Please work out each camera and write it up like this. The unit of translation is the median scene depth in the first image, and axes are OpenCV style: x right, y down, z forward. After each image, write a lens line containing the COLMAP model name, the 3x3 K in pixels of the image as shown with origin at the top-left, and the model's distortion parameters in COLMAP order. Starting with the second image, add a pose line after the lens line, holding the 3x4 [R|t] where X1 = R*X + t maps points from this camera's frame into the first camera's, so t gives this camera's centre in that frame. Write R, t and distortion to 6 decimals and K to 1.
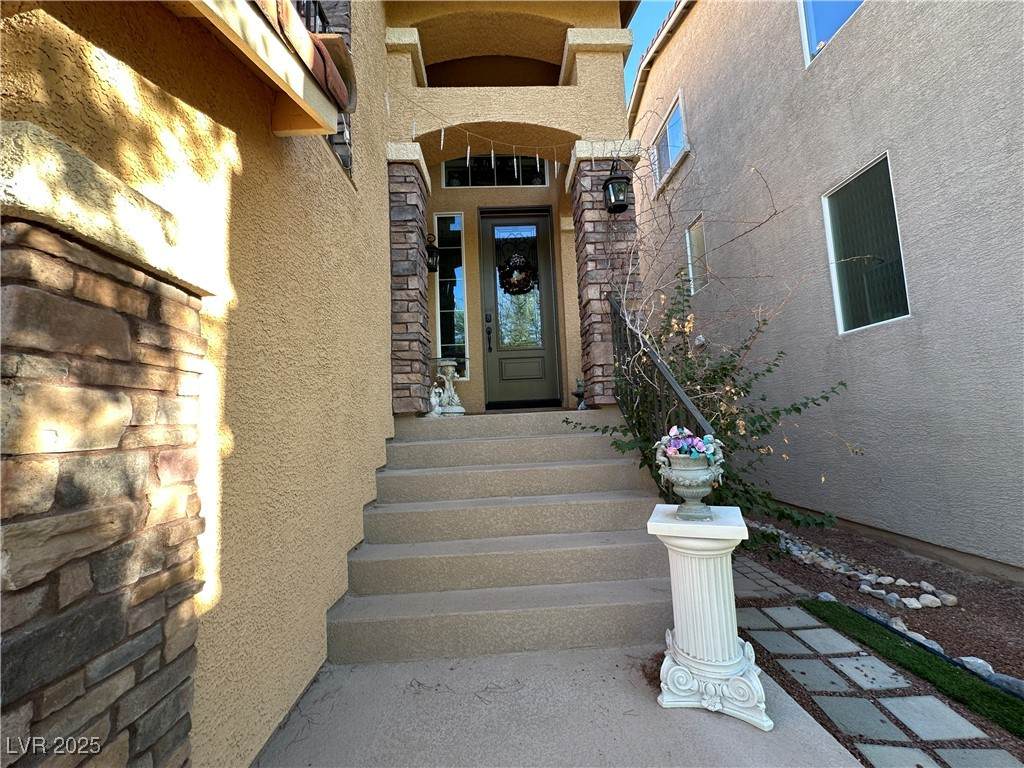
lens RADIAL K [[420.6, 0, 512.0], [0, 420.6, 384.0], [0, 0, 1]] dist [-0.002472, 0.003292]
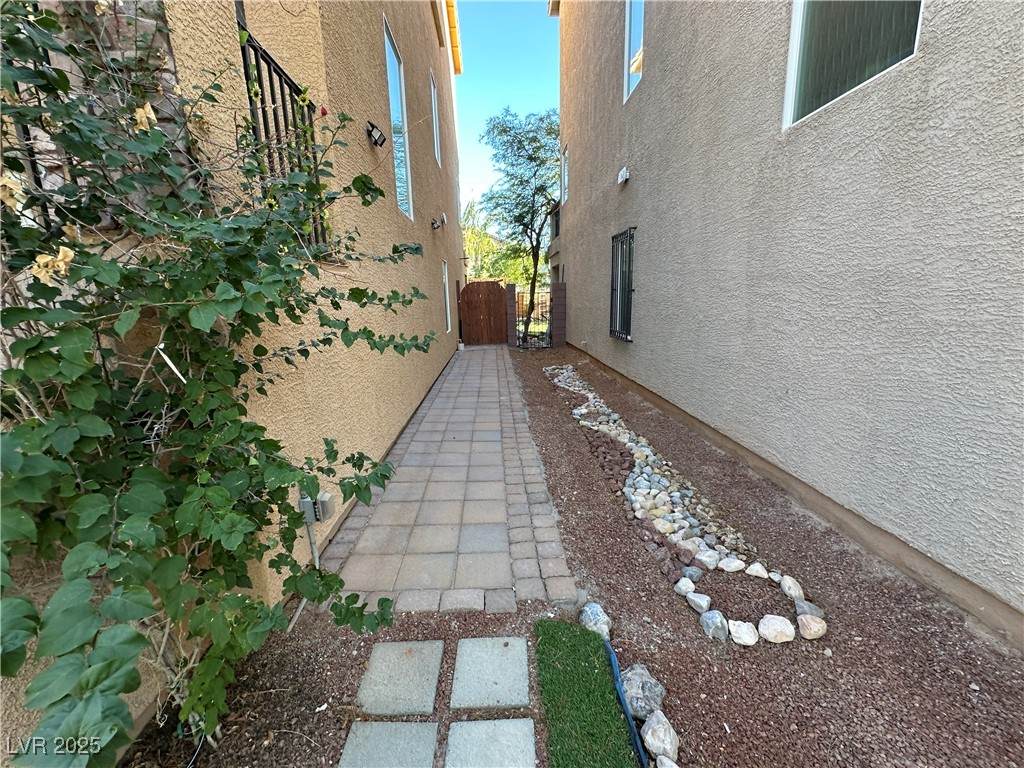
lens RADIAL K [[420.6, 0, 512.0], [0, 420.6, 384.0], [0, 0, 1]] dist [-0.002472, 0.003292]
pose [[0.999613, 0.021392, 0.017780, 0.581882], [-0.025655, 0.956047, 0.292091, 0.062509], [-0.010750, -0.292434, 0.956225, 0.531154]]
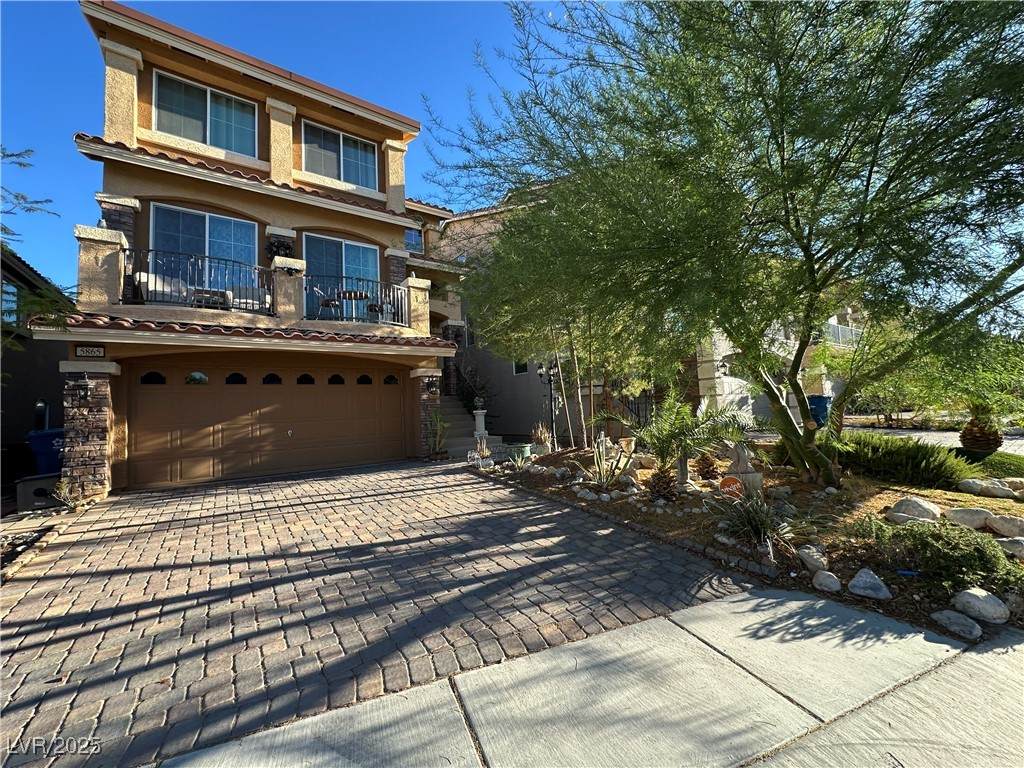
lens RADIAL K [[420.6, 0, 512.0], [0, 420.6, 384.0], [0, 0, 1]] dist [-0.002472, 0.003292]
pose [[0.839014, 0.046598, 0.542112, -1.223245], [-0.046486, 0.998822, -0.013910, -0.013649], [-0.542121, -0.013530, 0.840191, -2.150287]]
